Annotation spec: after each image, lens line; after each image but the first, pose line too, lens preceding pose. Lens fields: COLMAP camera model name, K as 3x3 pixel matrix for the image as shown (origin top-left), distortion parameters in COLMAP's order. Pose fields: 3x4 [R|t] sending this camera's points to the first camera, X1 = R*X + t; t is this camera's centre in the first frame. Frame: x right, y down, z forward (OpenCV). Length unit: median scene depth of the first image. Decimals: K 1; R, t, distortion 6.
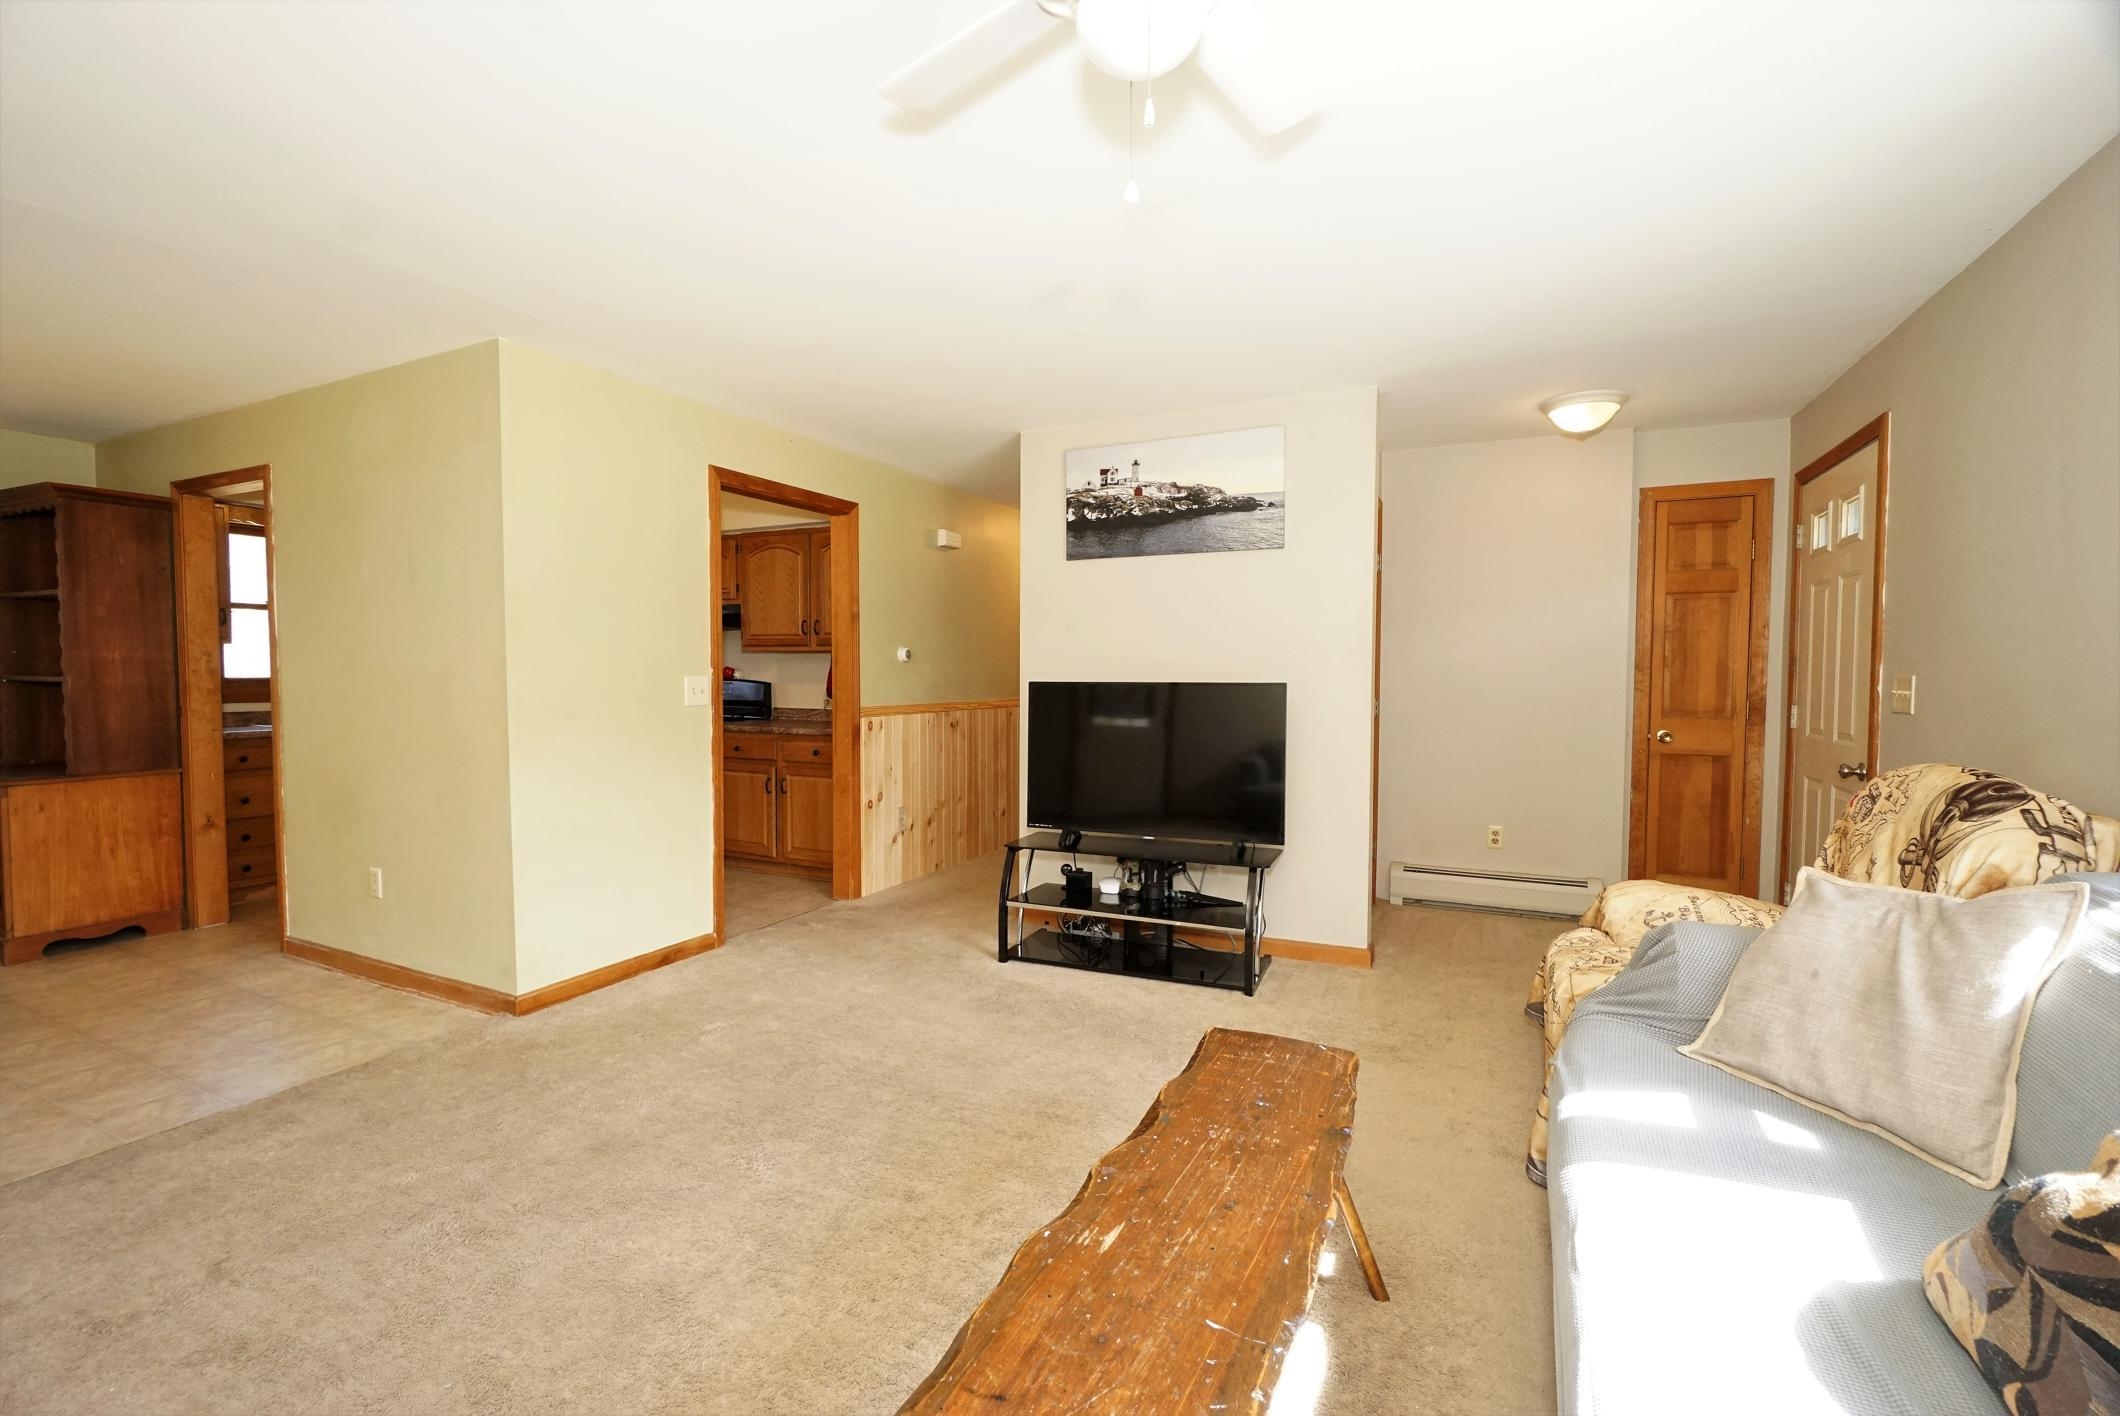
lens RADIAL K [[904.8, 0, 1034.6], [0, 904.8, 708.1], [0, 0, 1]] dist [-0.000179, 0.000836]
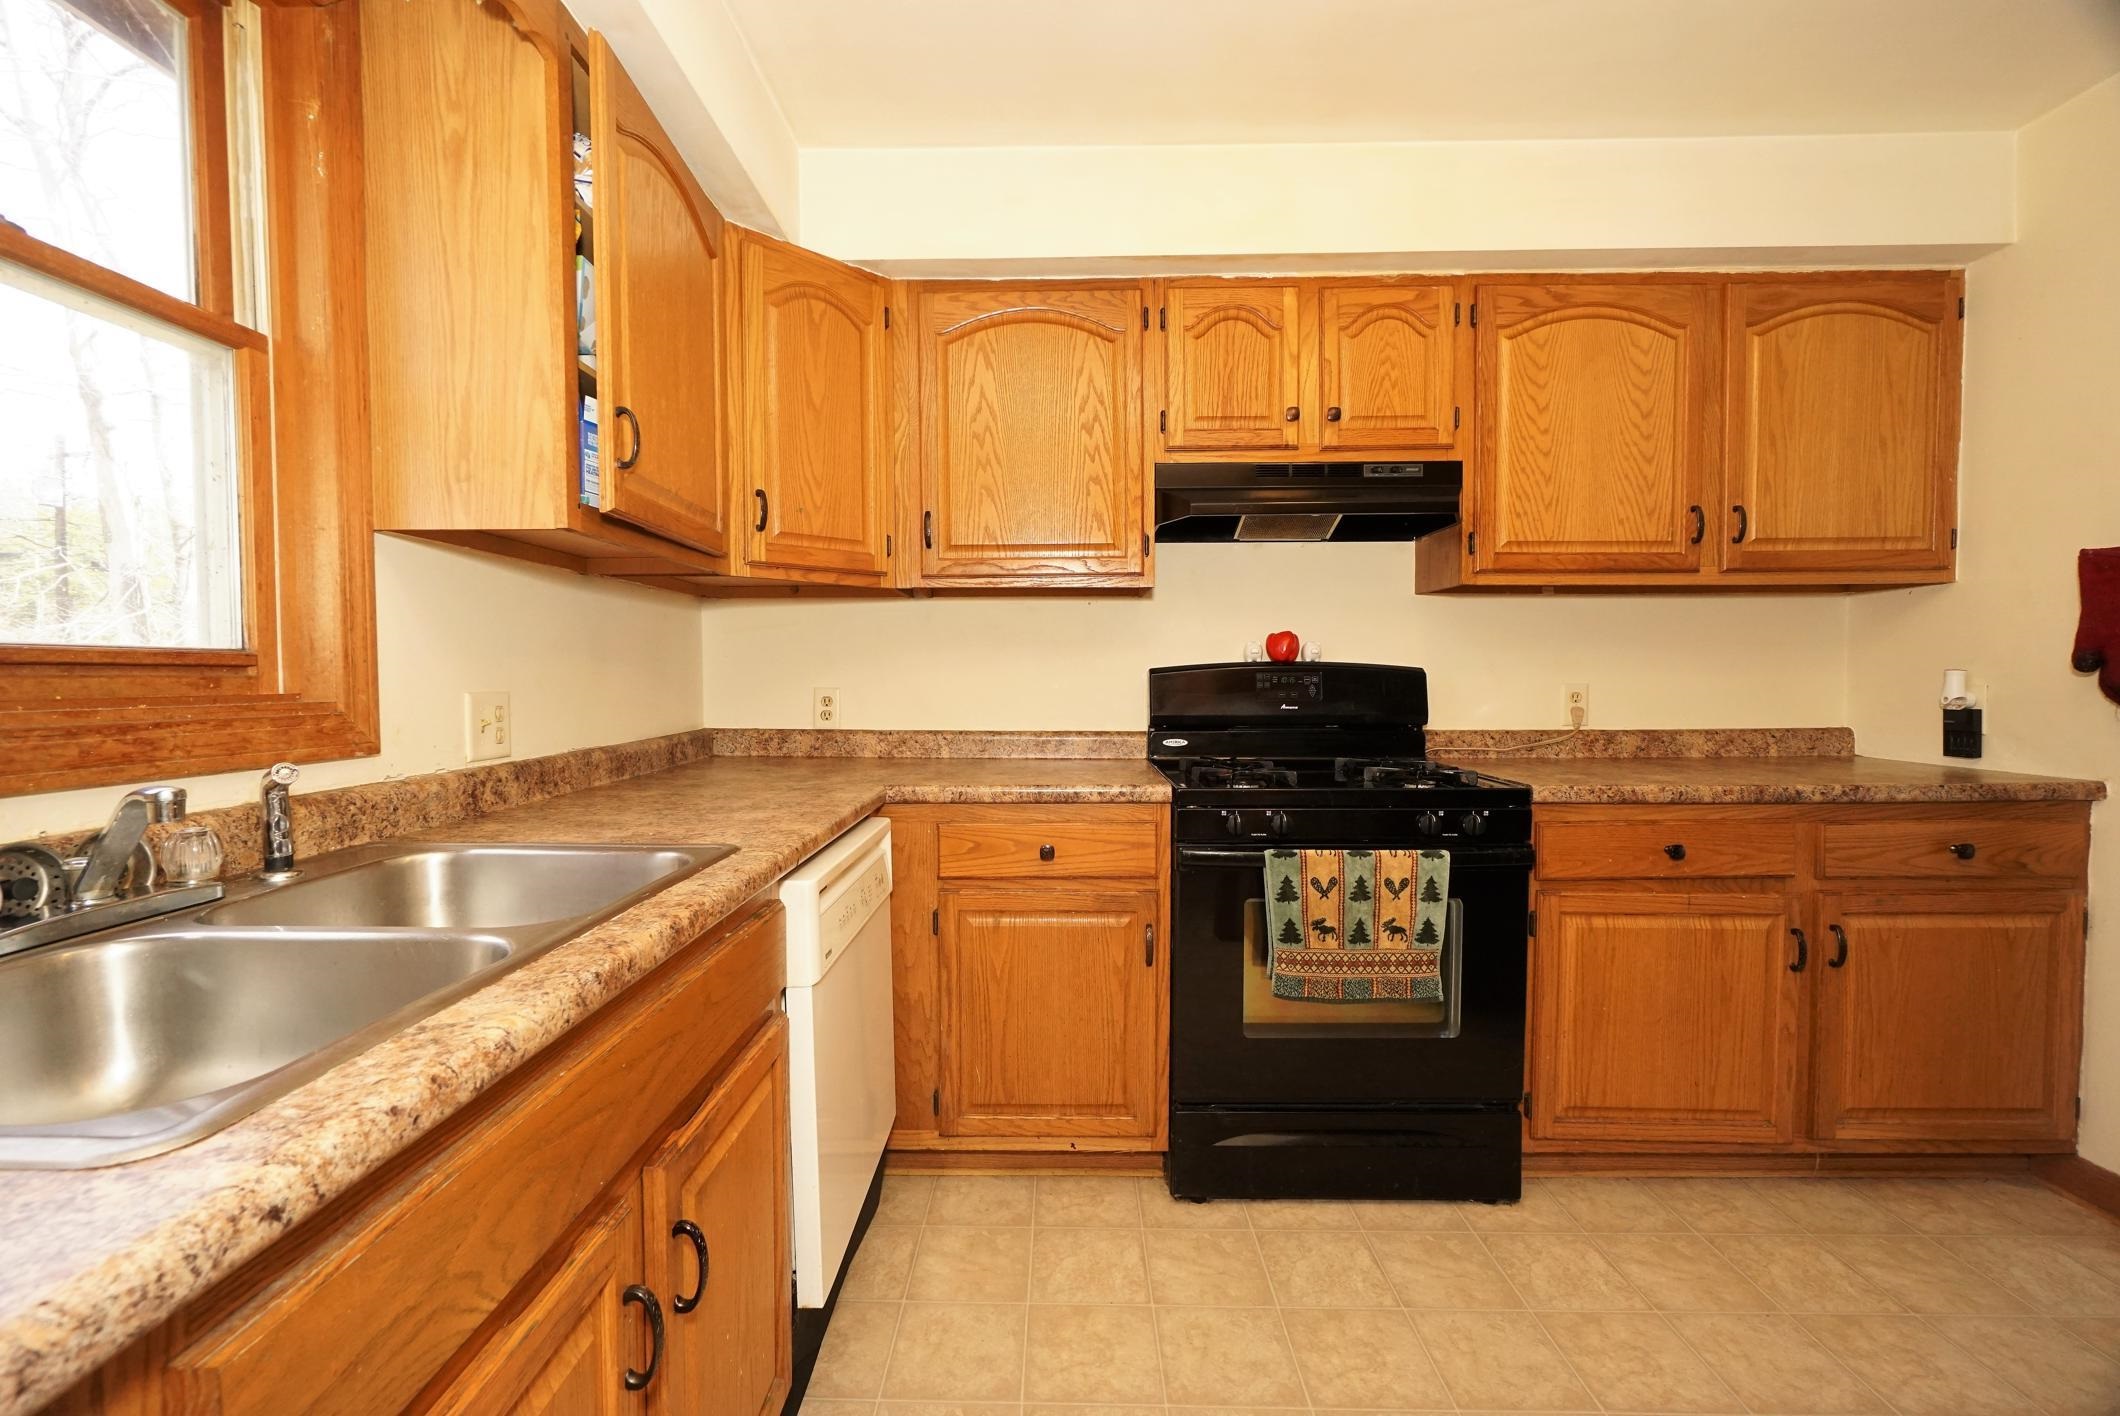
lens RADIAL K [[914.3, 0, 1046.4], [0, 914.3, 705.4], [0, 0, 1]] dist [-0.001619, 0.000581]
pose [[0.896684, -0.022644, 0.442092, -0.963785], [0.023770, 0.999713, 0.002992, -0.026114], [-0.442032, 0.007826, 0.896965, 1.085734]]
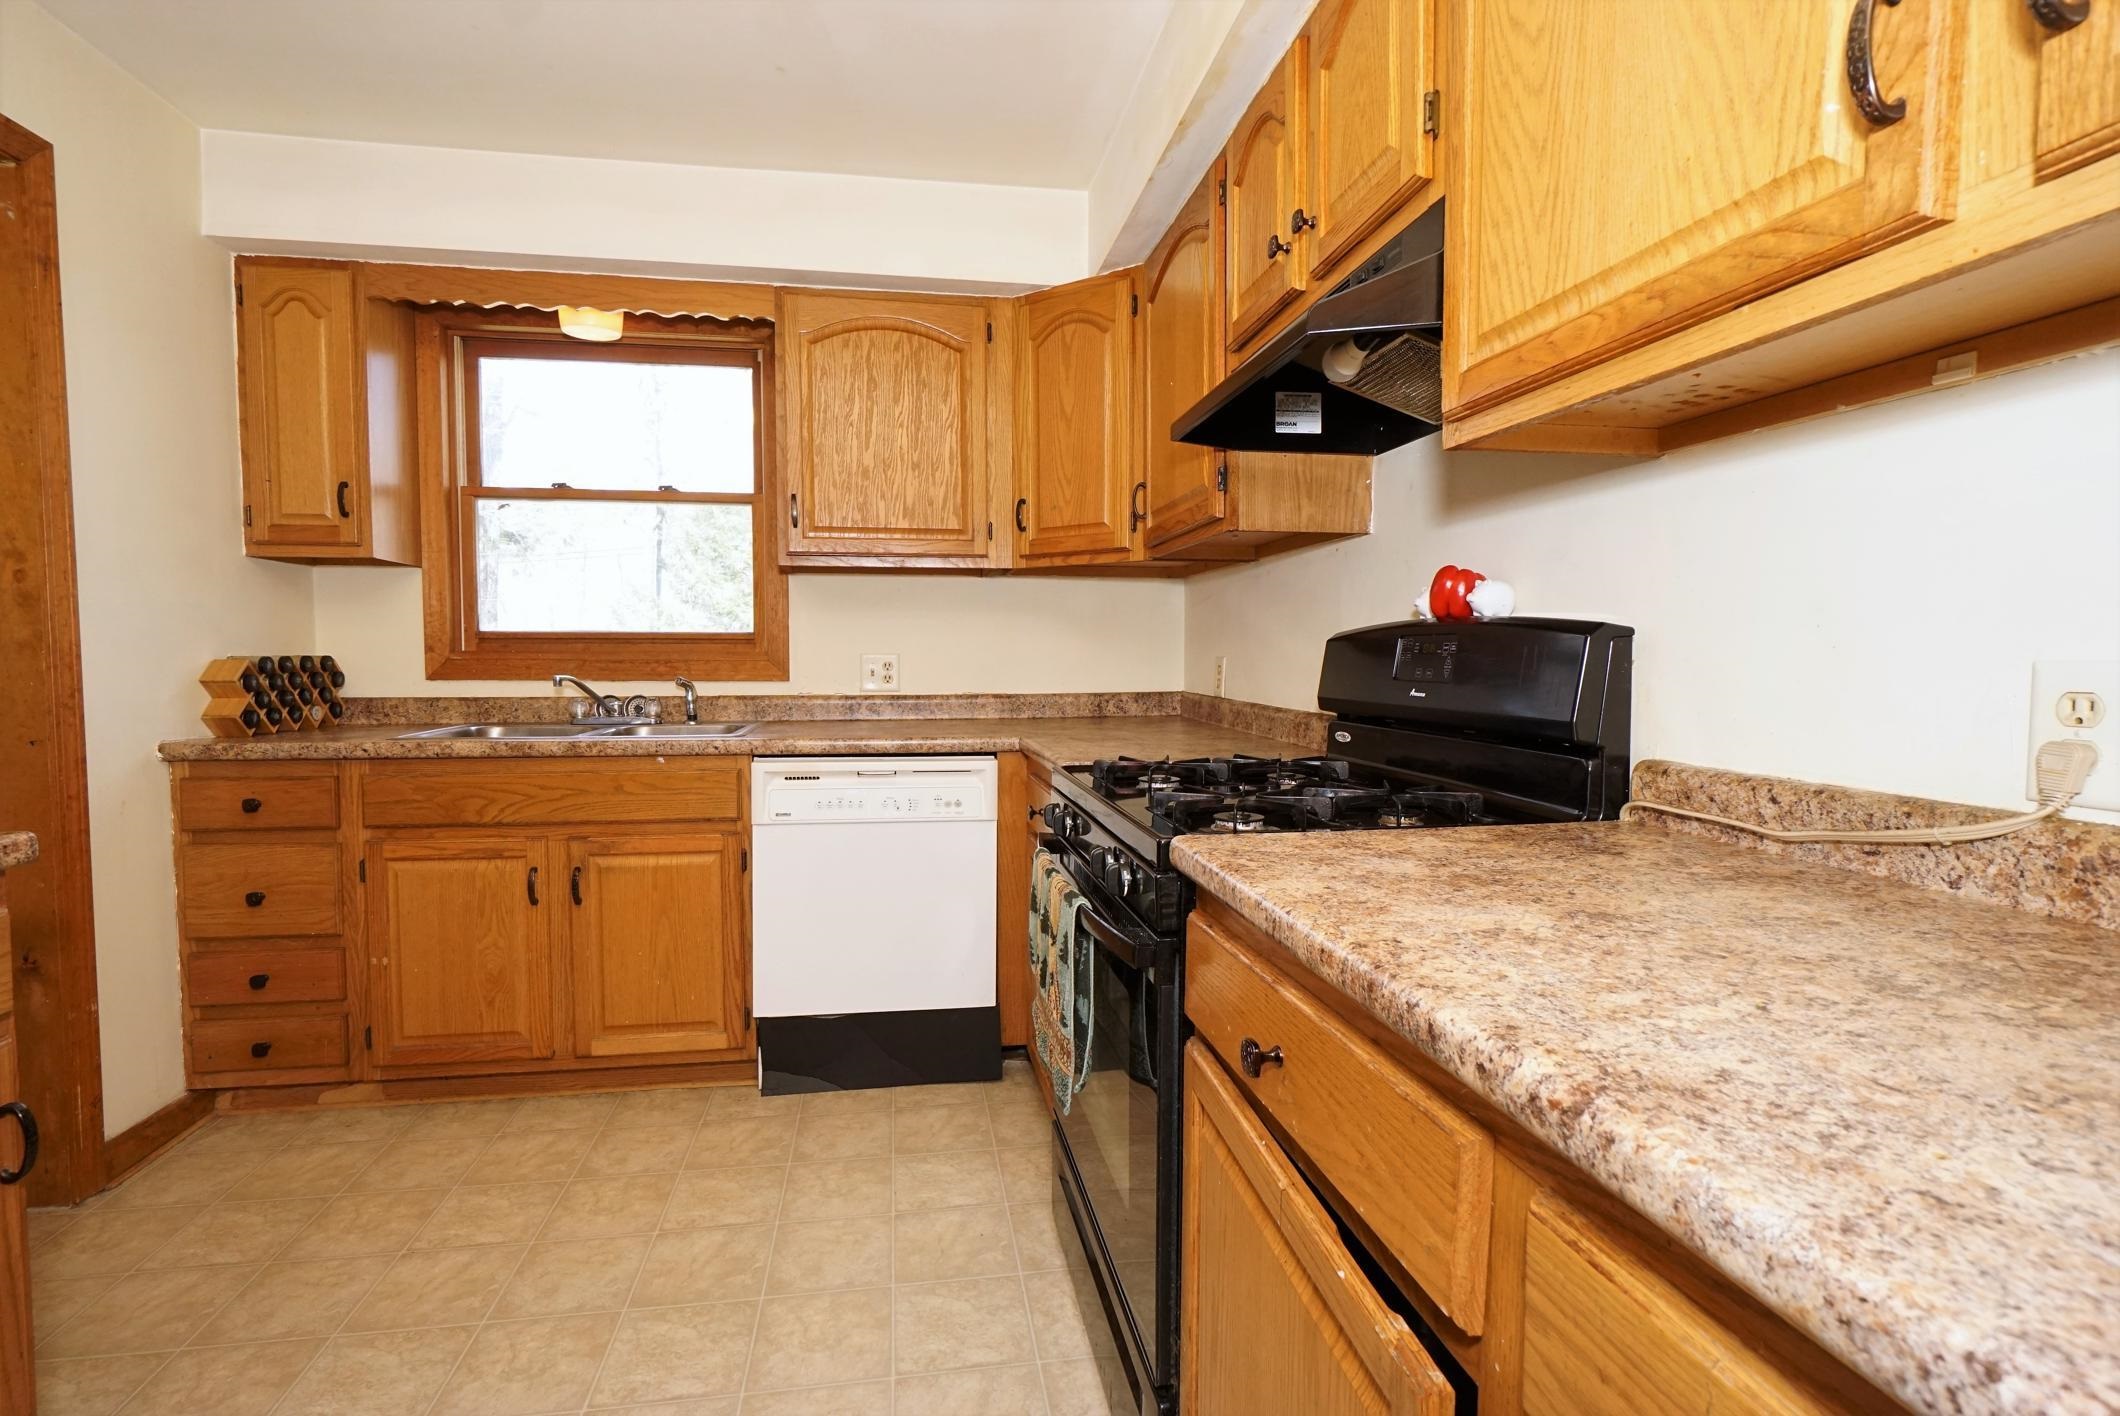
lens RADIAL K [[1013.4, 0, 1053.4], [0, 1013.4, 709.2], [0, 0, 1]] dist [-0.020892, 0.009876]
pose [[0.576877, 0.041512, -0.815775, -0.293427], [-0.031990, 0.999090, 0.028218, -0.019857], [0.816204, 0.009818, 0.577680, 1.209738]]
